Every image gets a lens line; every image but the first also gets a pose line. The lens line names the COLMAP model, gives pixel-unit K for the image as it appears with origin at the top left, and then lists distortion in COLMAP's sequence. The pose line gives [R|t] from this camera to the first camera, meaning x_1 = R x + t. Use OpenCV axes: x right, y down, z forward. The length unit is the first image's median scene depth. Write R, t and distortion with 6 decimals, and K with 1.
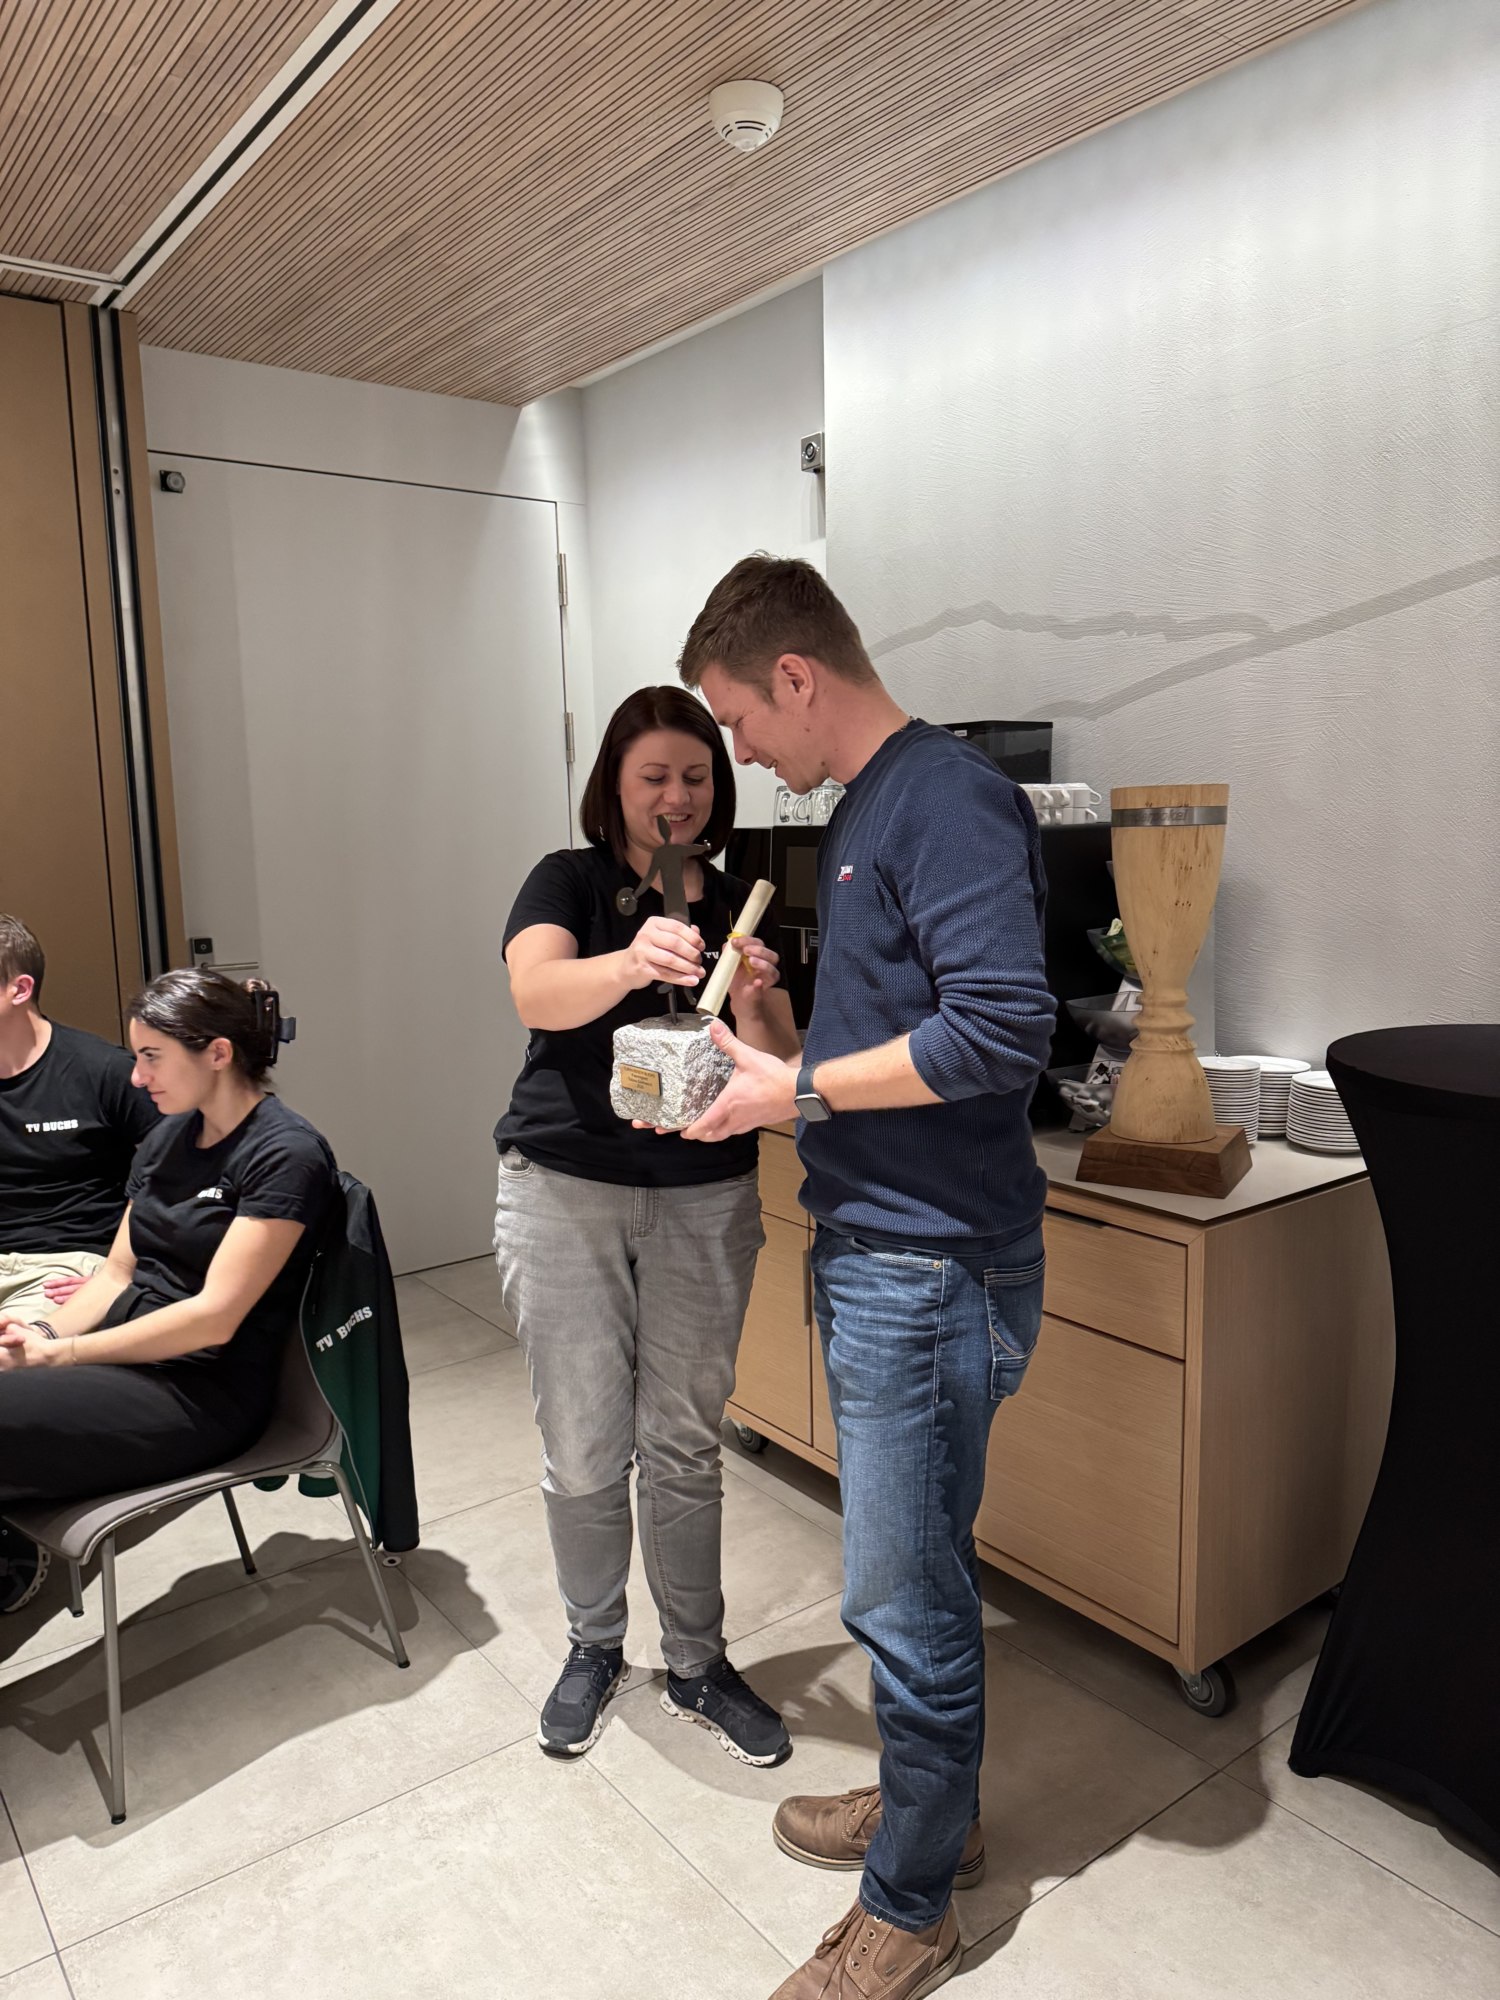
lens RADIAL K [[1403.6, 0, 756.0], [0, 1403.6, 1009.7], [0, 0, 1]] dist [0.031155, -0.040889]
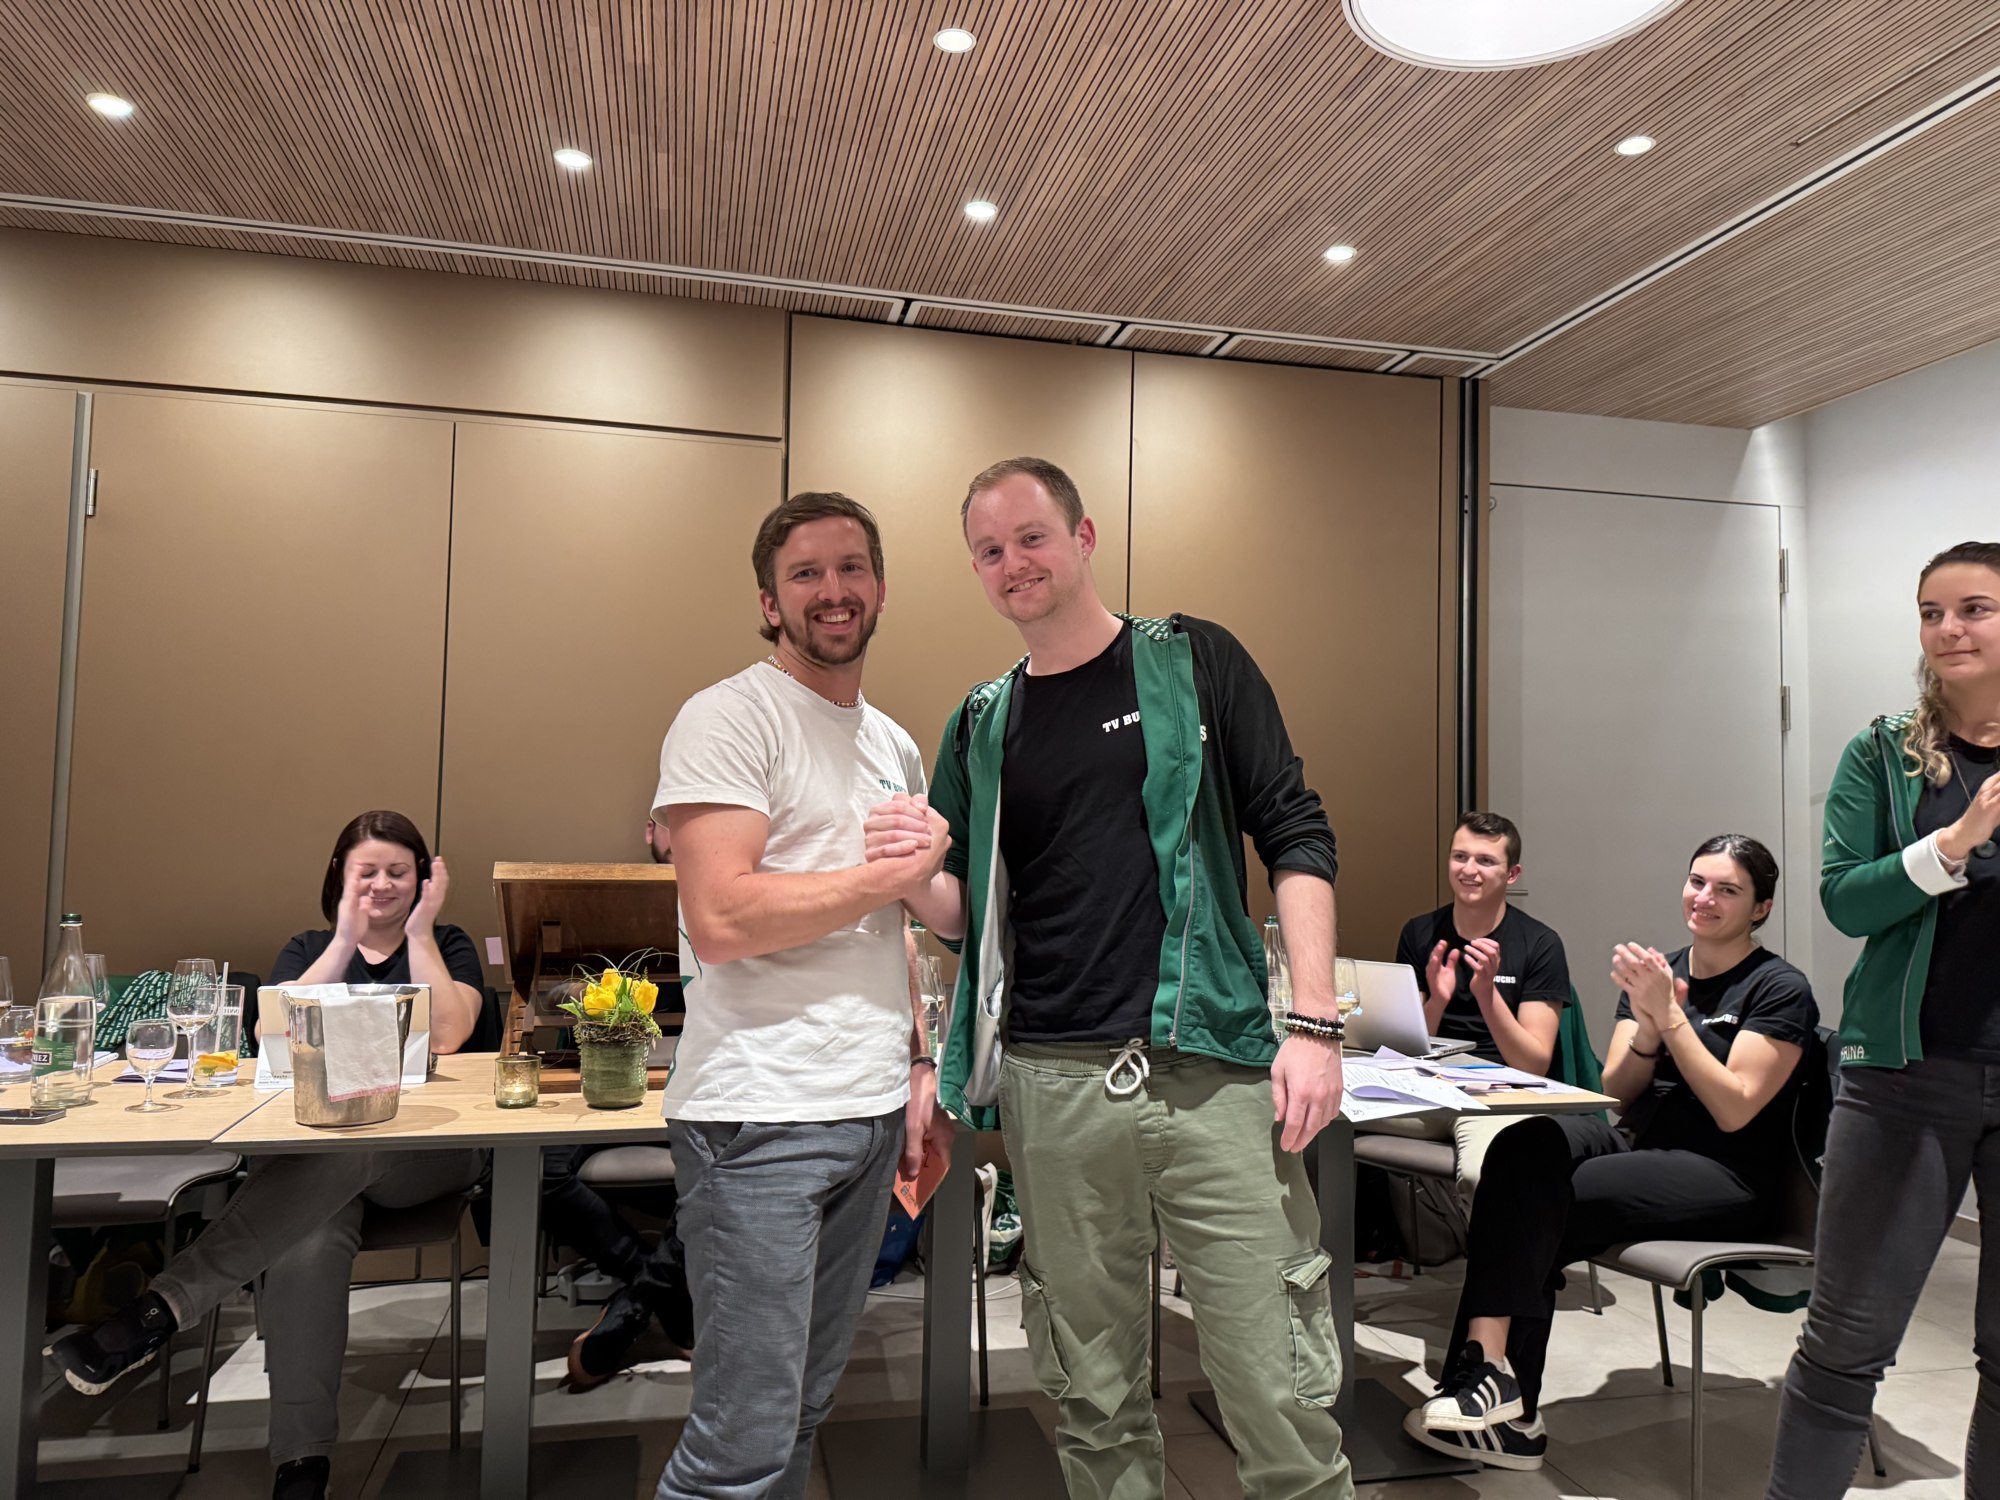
lens RADIAL K [[1403.6, 0, 1012.8], [0, 1403.6, 748.5], [0, 0, 1]] dist [0.031155, -0.040889]
pose [[0.910100, 0.013199, -0.414179, -0.359407], [-0.097355, 0.978328, -0.182746, 0.147999], [0.402791, 0.206640, 0.891661, -0.331353]]
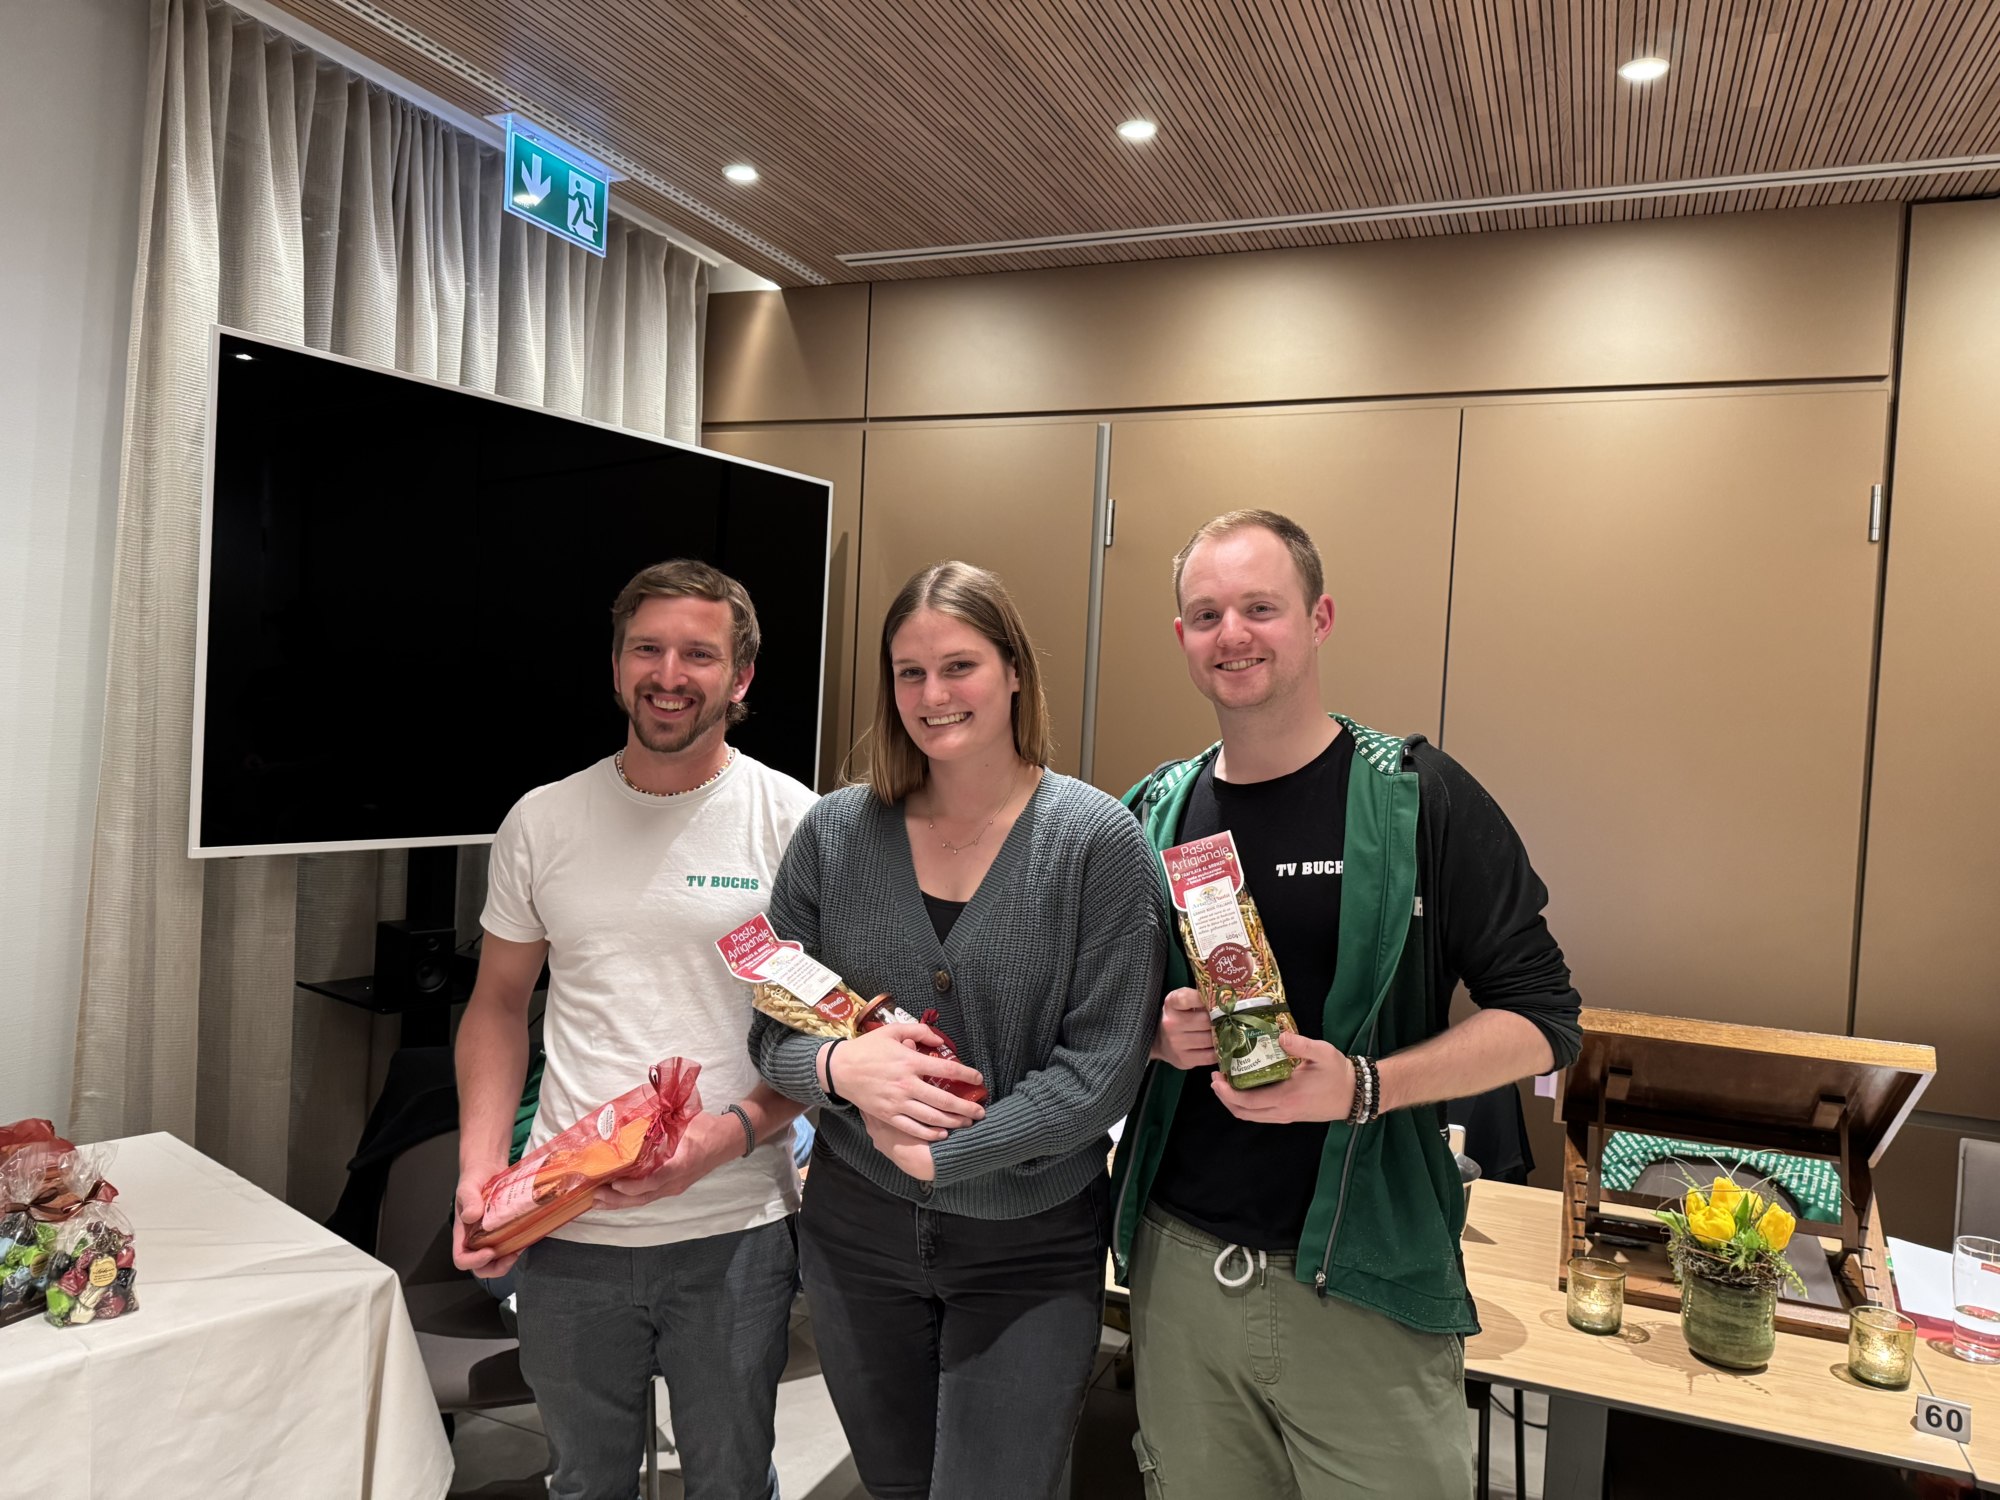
lens RADIAL K [[1403.6, 0, 1007.5], [0, 1403.6, 751.1], [0, 0, 1]] dist [0.031155, -0.040889]
pose [[0.494270, 0.068894, -0.866574, -0.548627], [-0.185499, 0.982254, -0.027713, 0.036411], [0.849286, 0.174446, 0.498279, -0.271699]]
